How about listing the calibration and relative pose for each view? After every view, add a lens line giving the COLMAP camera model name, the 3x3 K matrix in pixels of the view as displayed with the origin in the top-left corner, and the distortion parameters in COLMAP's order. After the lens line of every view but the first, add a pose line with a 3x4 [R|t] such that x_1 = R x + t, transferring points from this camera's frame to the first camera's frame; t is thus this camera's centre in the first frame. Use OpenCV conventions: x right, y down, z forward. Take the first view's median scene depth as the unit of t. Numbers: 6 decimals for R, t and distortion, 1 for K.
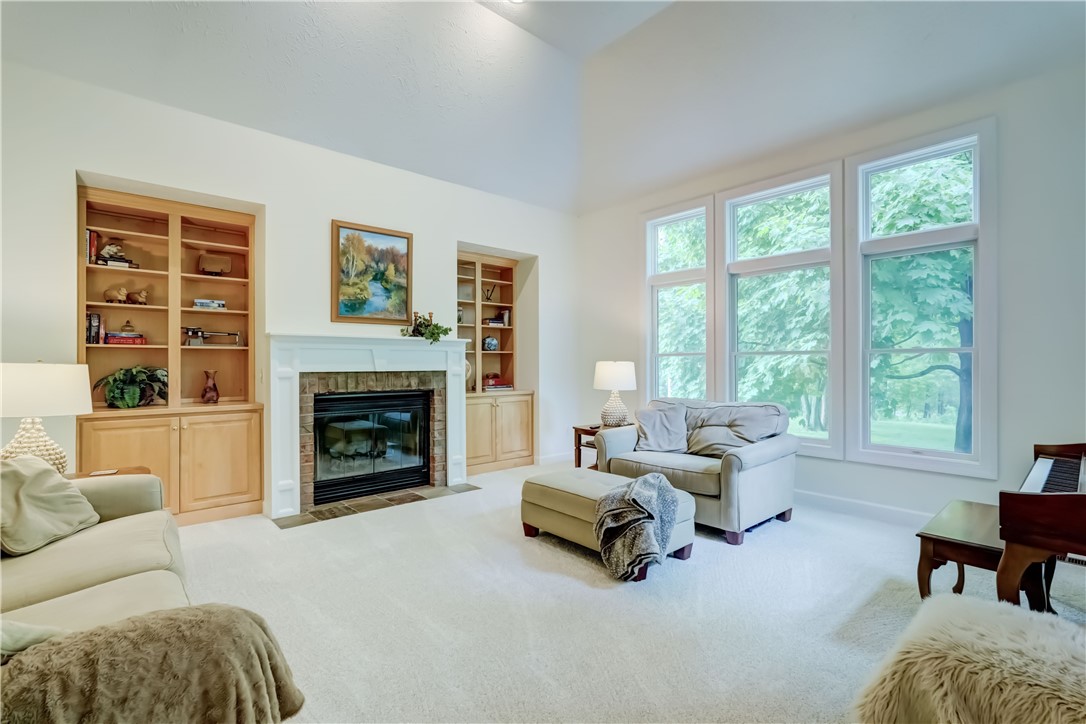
lens RADIAL K [[485.7, 0, 541.6], [0, 485.7, 366.7], [0, 0, 1]] dist [-0.000549, 0.000060]
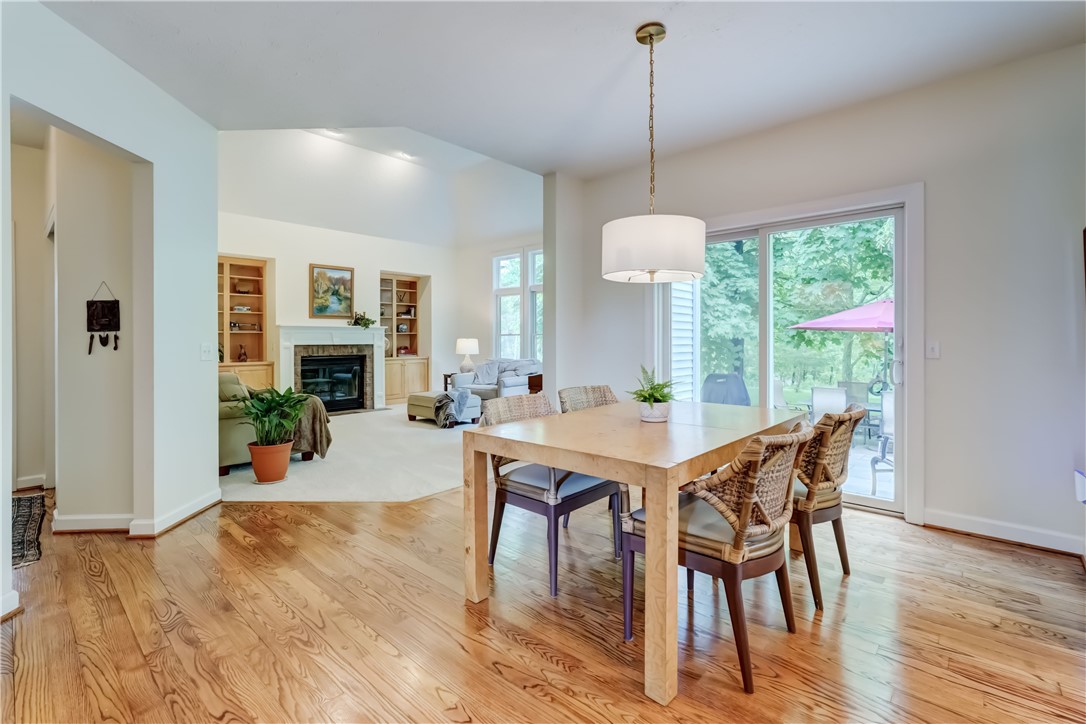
lens RADIAL K [[488.3, 0, 532.2], [0, 488.3, 339.5], [0, 0, 1]] dist [0.000791, 0.000639]
pose [[0.995172, -0.002884, 0.098109, 0.212526], [0.003698, 0.999960, -0.008116, 0.007158], [-0.098082, 0.008440, 0.995143, -0.860429]]
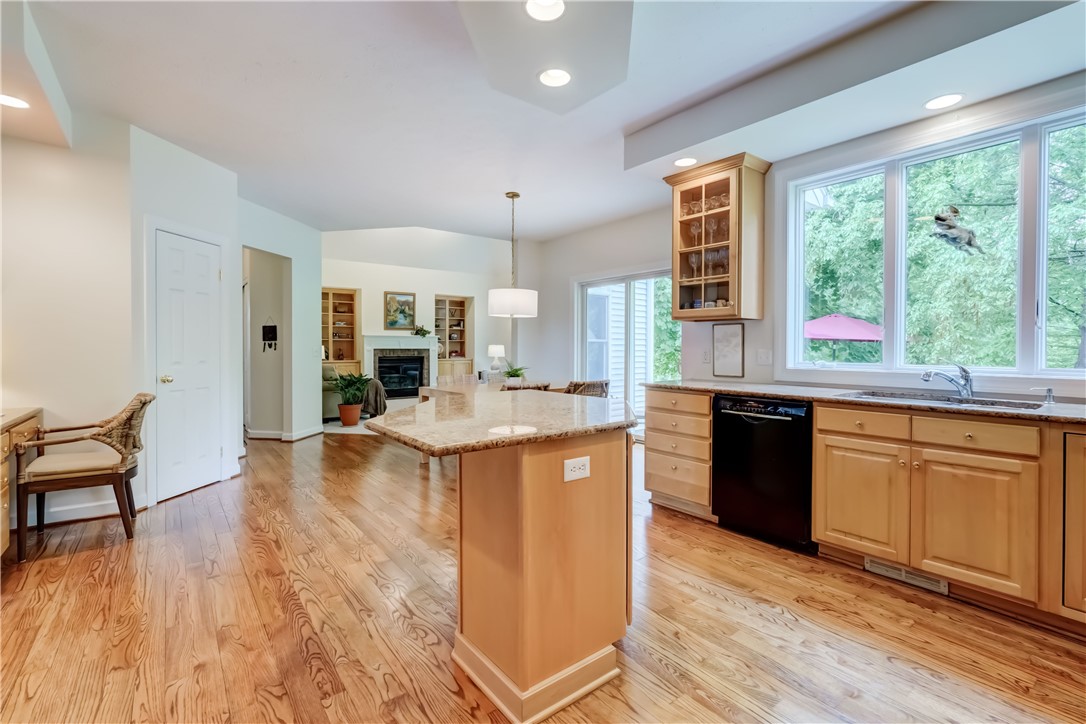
lens RADIAL K [[498.5, 0, 538.9], [0, 498.5, 353.3], [0, 0, 1]] dist [-0.001538, -0.000064]
pose [[0.996875, 0.004382, -0.078879, 0.561439], [-0.003776, 0.999962, 0.007827, 0.009286], [0.078911, -0.007505, 0.996853, -1.480517]]
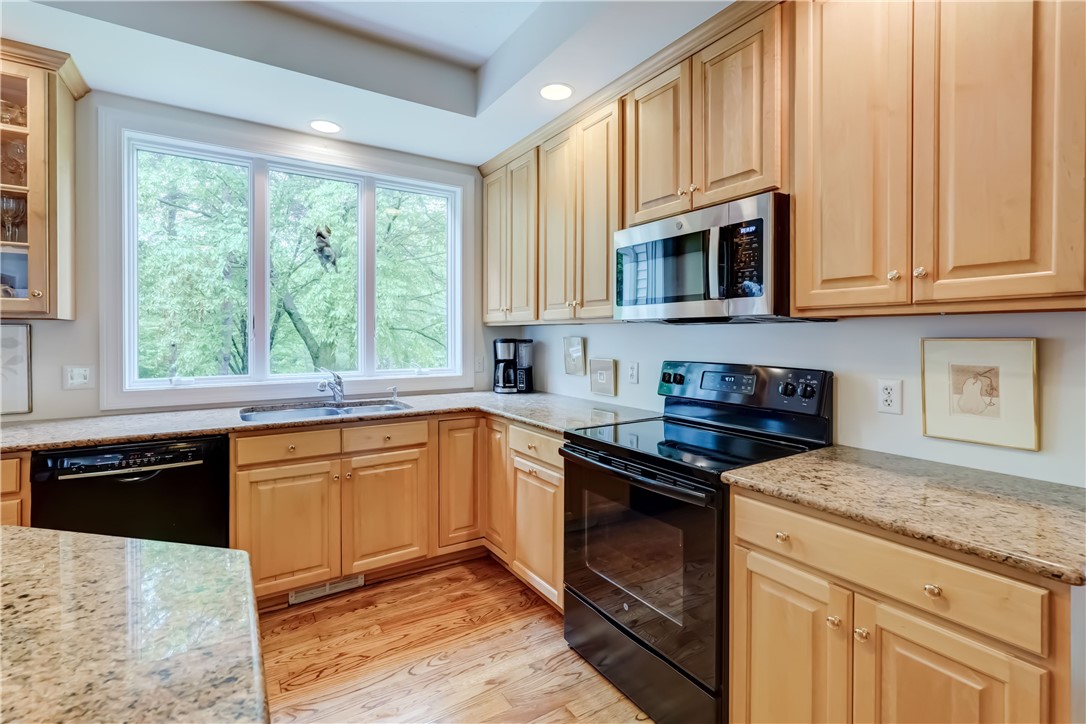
lens RADIAL K [[488.3, 0, 532.2], [0, 488.3, 339.5], [0, 0, 1]] dist [0.000791, 0.000639]
pose [[0.167877, -0.010297, 0.985754, 0.422761], [0.004965, 0.999942, 0.009600, -0.023941], [-0.985795, 0.003283, 0.167918, -1.203367]]
